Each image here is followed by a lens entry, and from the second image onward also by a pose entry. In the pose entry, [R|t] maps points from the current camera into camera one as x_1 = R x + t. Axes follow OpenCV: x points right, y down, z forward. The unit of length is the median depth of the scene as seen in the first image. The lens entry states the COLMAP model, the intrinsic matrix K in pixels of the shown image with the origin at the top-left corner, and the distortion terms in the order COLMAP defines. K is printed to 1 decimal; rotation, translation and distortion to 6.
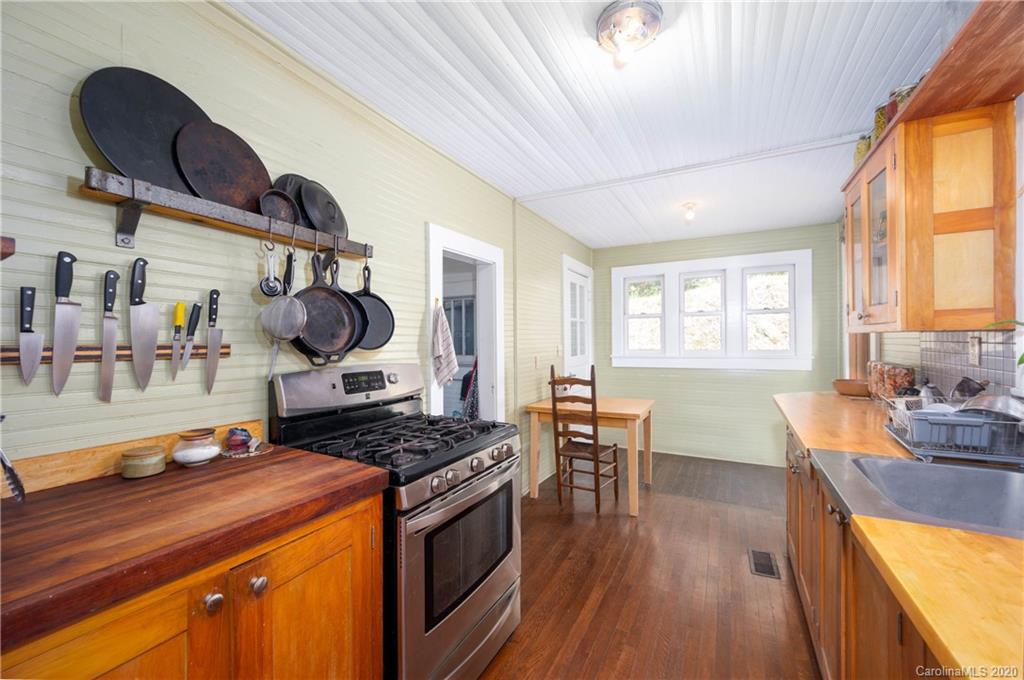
lens RADIAL K [[424.1, 0, 512.0], [0, 424.1, 340.0], [0, 0, 1]] dist [-0.000141, -0.000103]
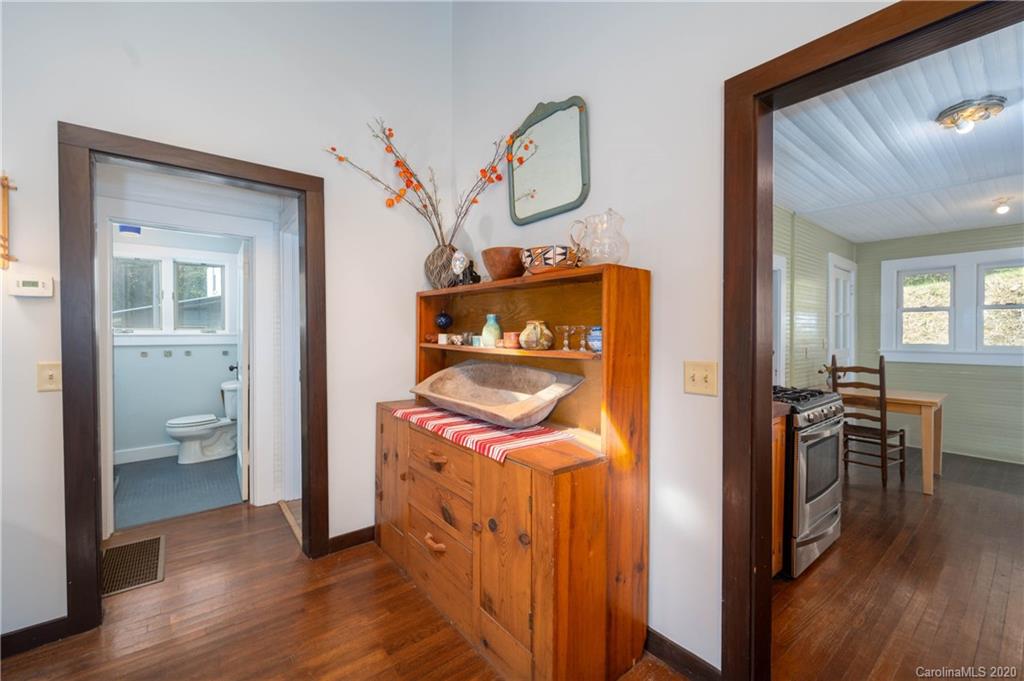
lens RADIAL K [[418.2, 0, 510.9], [0, 418.2, 337.1], [0, 0, 1]] dist [-0.000380, -0.000180]
pose [[0.908907, 0.011554, -0.416838, -0.223041], [-0.007591, 0.999909, 0.011163, 0.004097], [0.416929, -0.006981, 0.908912, -0.386860]]
